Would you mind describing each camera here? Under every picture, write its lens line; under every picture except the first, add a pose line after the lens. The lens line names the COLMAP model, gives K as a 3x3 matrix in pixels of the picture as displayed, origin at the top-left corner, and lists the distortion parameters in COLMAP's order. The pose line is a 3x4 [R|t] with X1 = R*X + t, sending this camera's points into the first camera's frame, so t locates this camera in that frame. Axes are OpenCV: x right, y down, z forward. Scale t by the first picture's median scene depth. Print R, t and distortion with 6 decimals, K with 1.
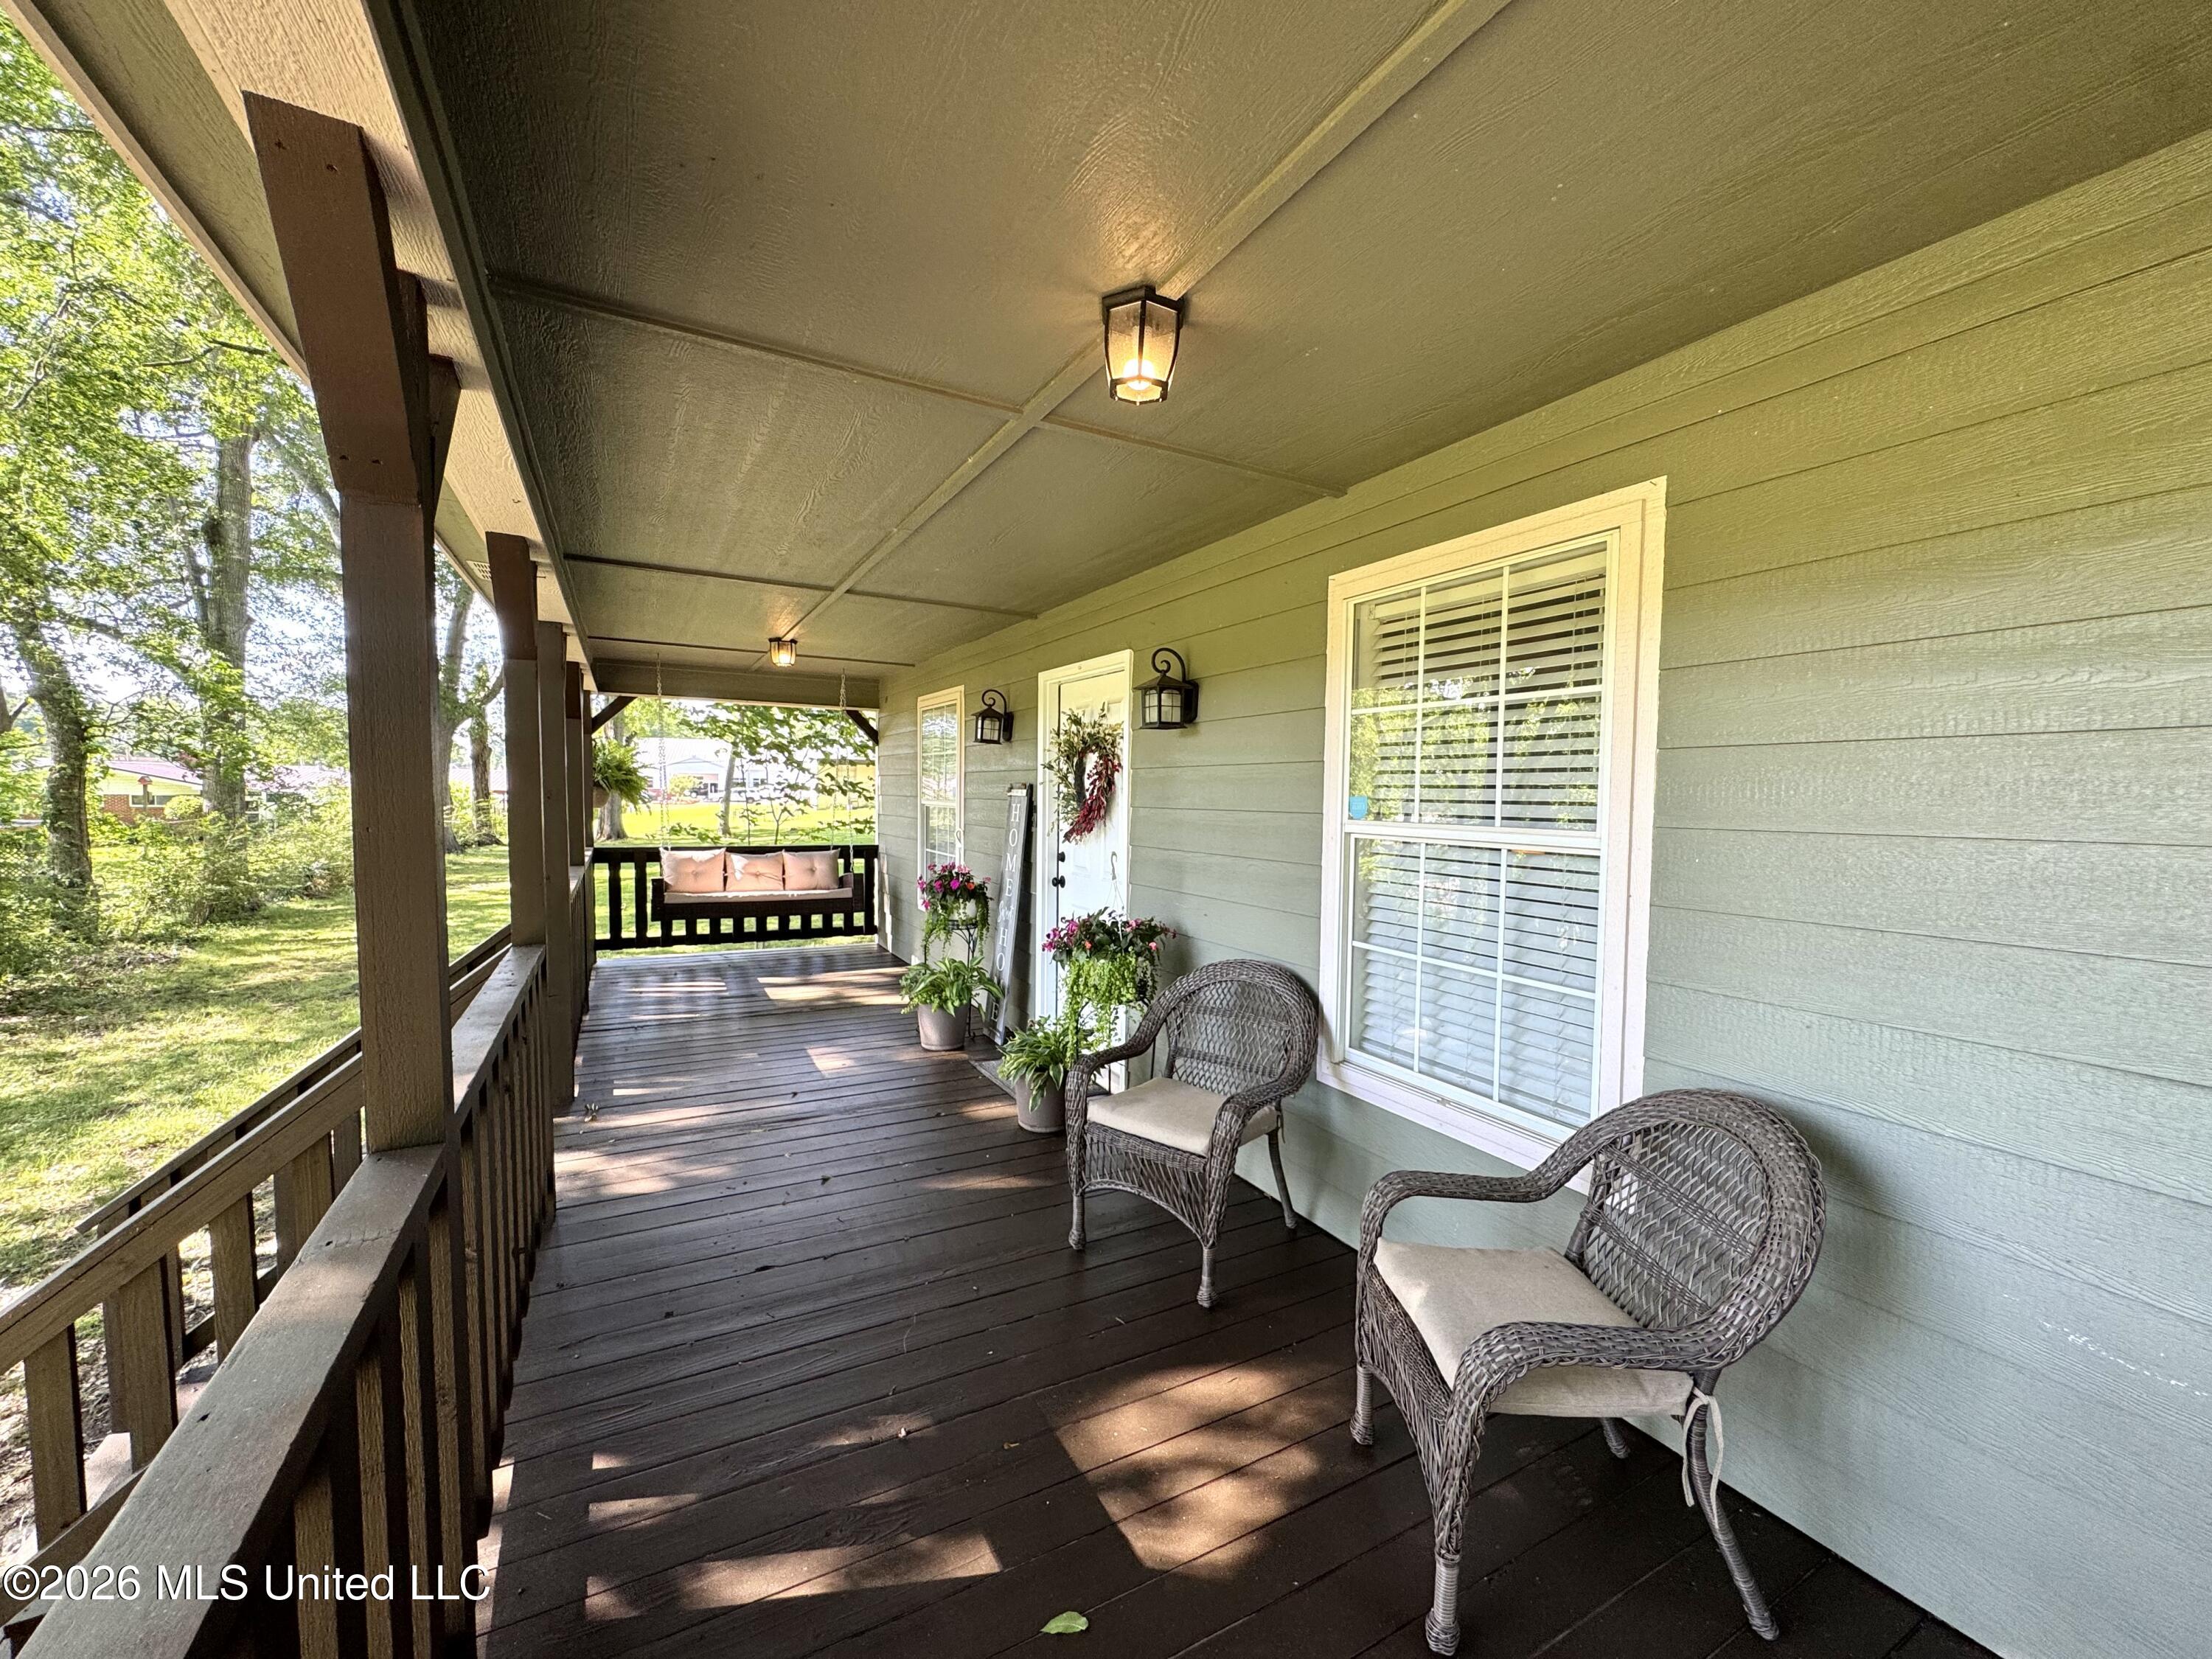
lens RADIAL K [[888.2, 0, 1104.8], [0, 888.2, 835.3], [0, 0, 1]] dist [-0.000059, -0.000267]
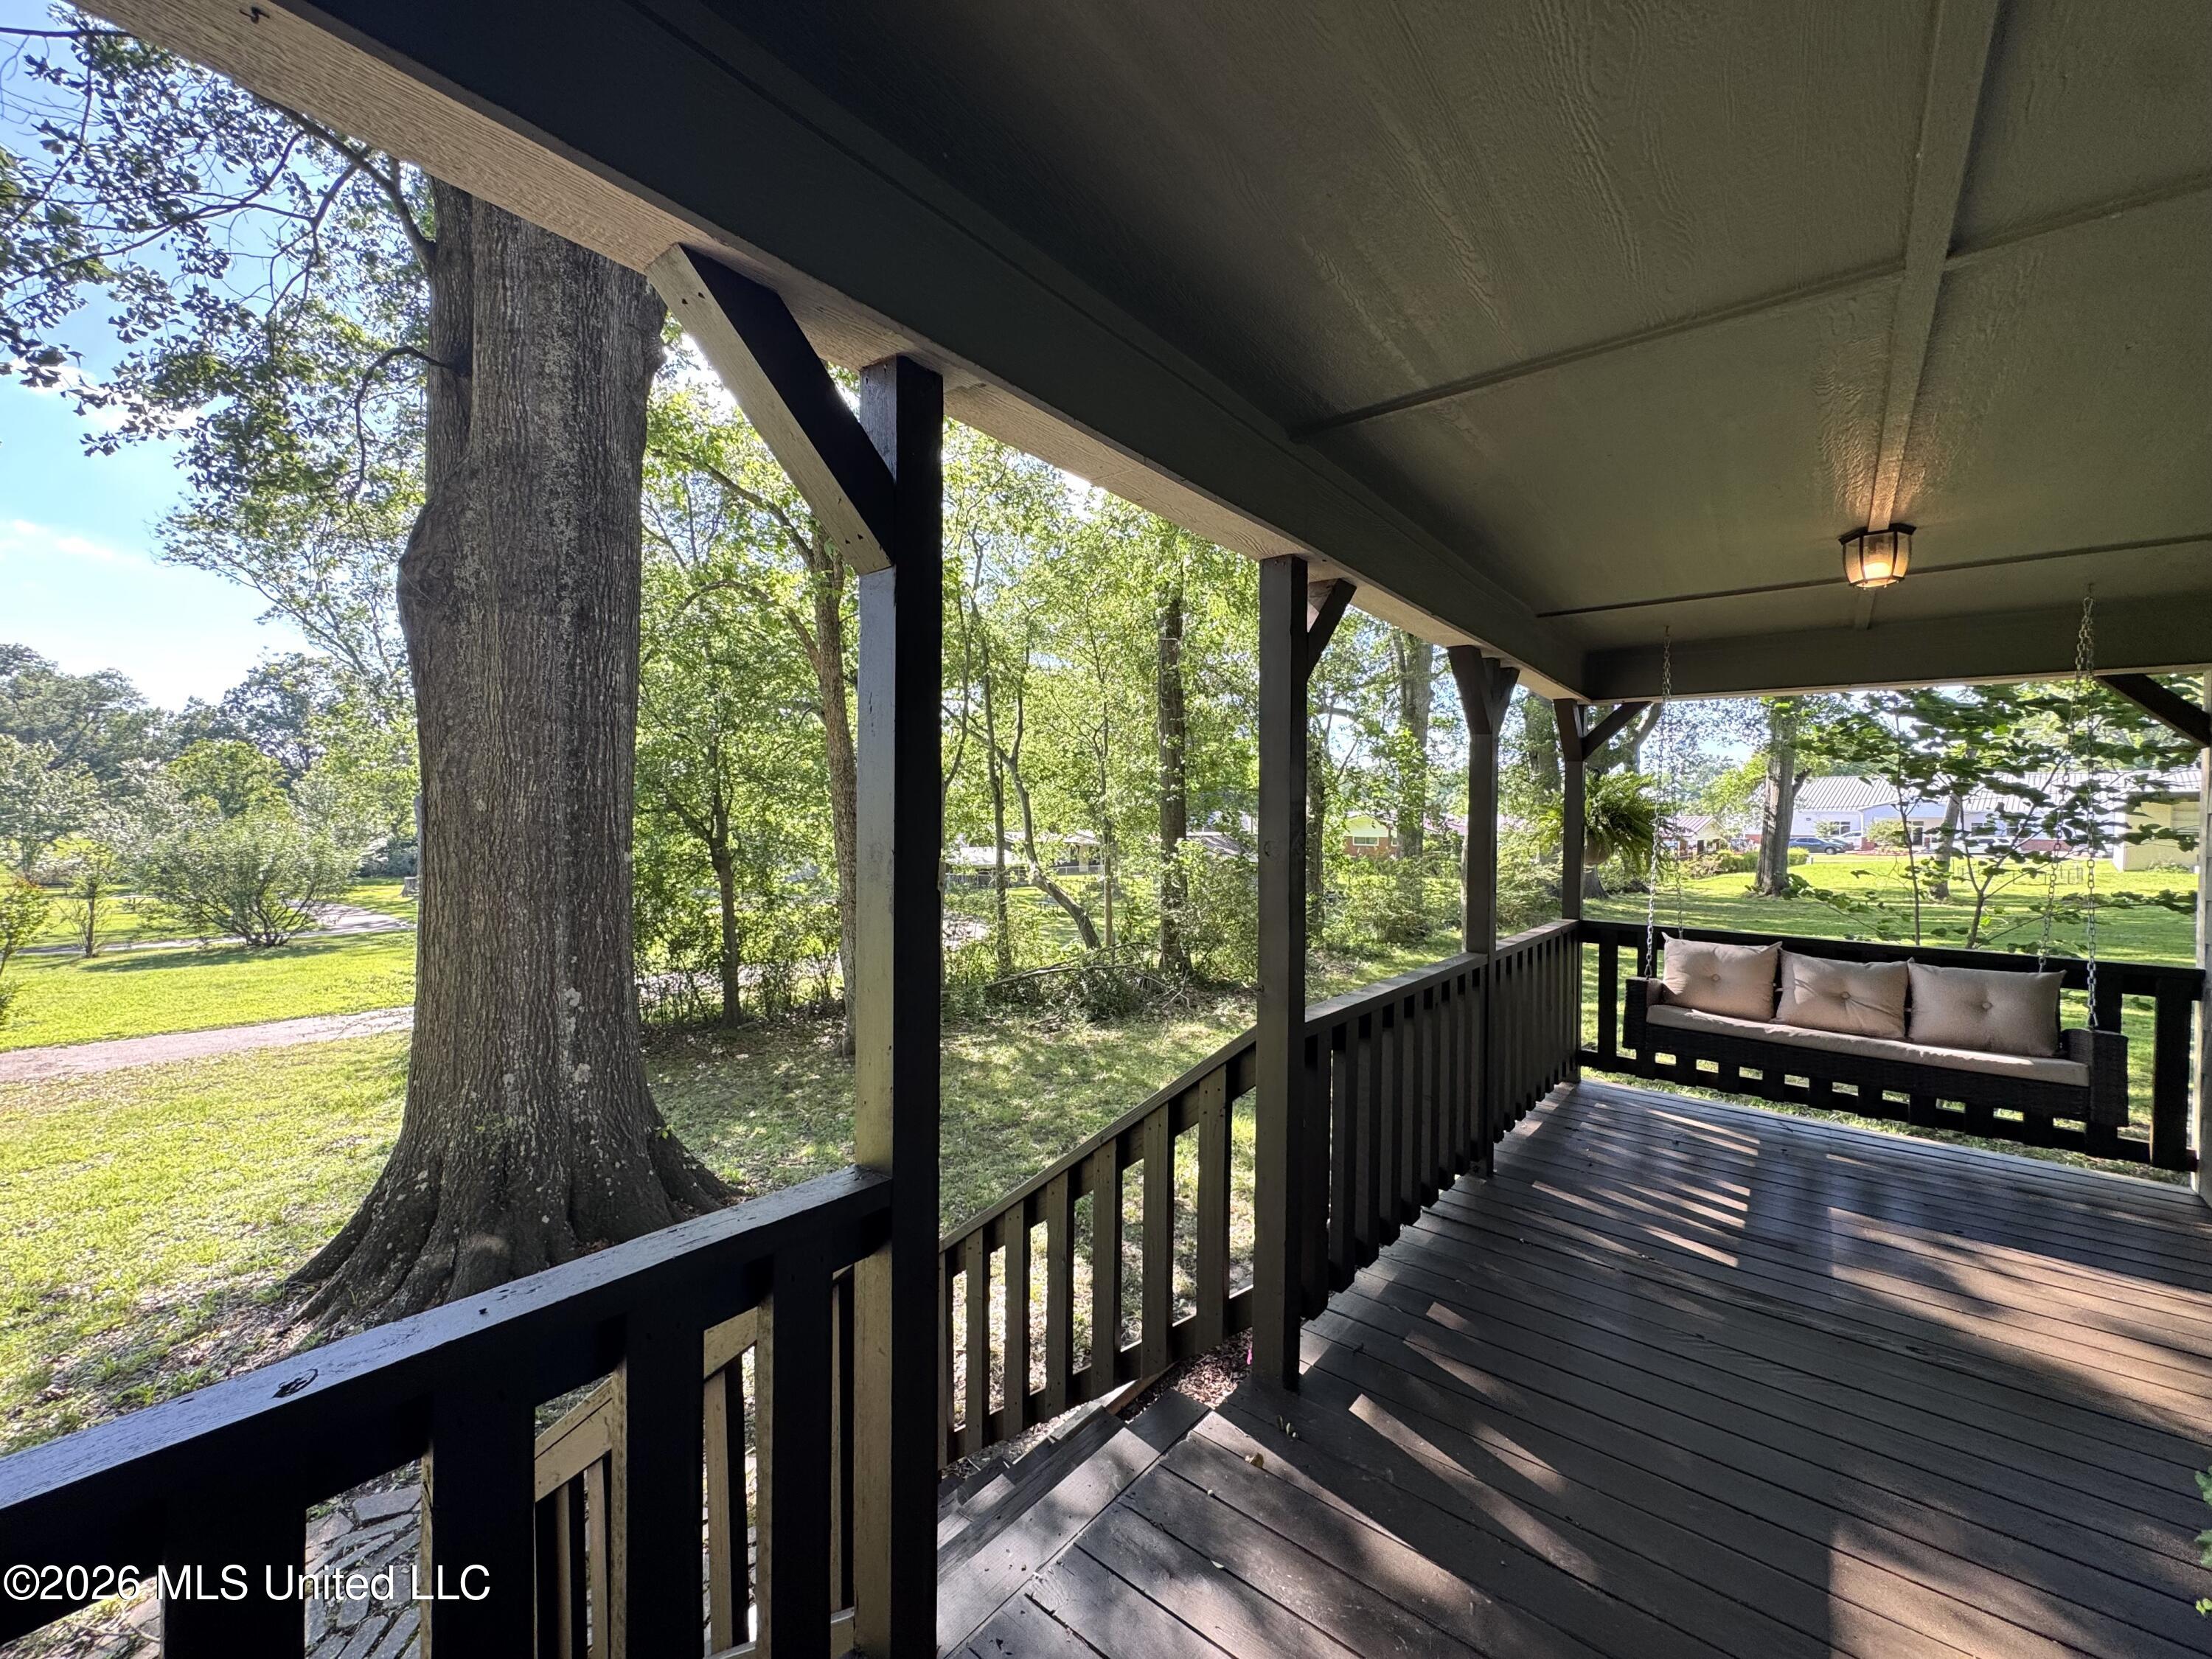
lens RADIAL K [[888.2, 0, 1104.5], [0, 888.2, 831.1], [0, 0, 1]] dist [-0.000059, -0.000267]
pose [[0.375002, 0.003937, -0.927016, -0.059705], [-0.055422, 0.998297, -0.018180, -0.021367], [0.925366, 0.058195, 0.374582, 0.372195]]
